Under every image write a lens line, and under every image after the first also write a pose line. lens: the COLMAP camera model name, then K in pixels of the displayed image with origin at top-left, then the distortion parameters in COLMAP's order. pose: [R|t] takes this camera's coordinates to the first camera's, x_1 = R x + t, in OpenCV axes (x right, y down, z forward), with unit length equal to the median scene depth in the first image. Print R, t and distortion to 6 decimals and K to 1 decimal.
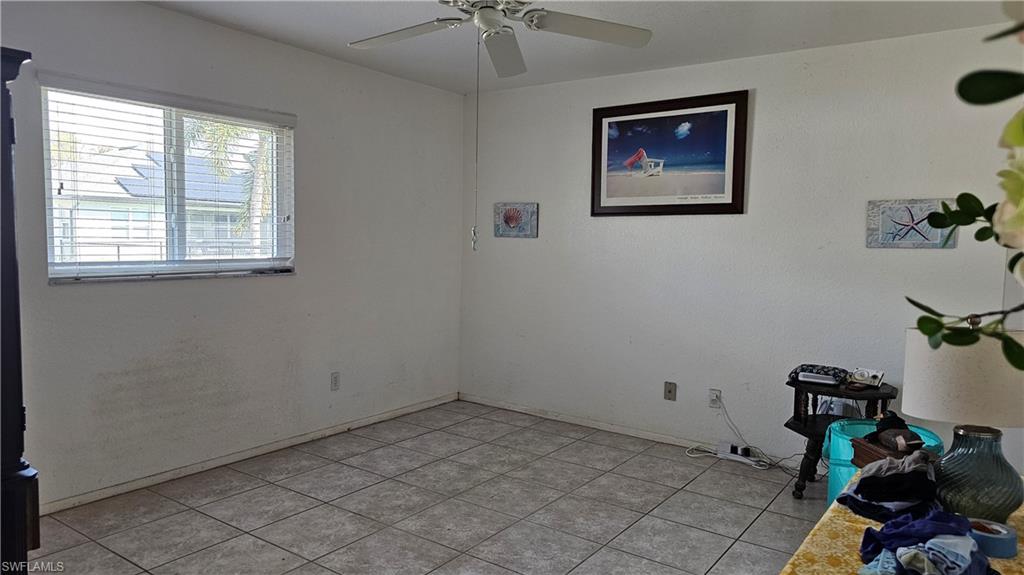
lens RADIAL K [[677.9, 0, 514.4], [0, 677.9, 281.3], [0, 0, 1]] dist [0.083895, -0.072405]
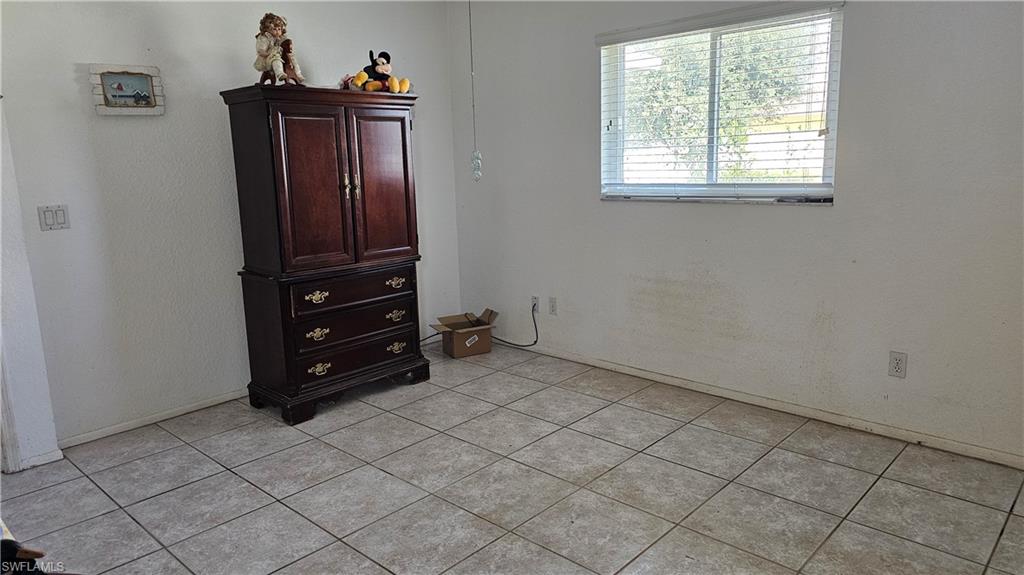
lens RADIAL K [[677.9, 0, 514.4], [0, 677.9, 281.3], [0, 0, 1]] dist [0.083895, -0.072405]
pose [[-0.117508, 0.161896, -0.979787, 0.564158], [-0.043888, 0.984811, 0.167990, -0.046571], [0.992102, 0.062741, -0.108618, 0.848898]]
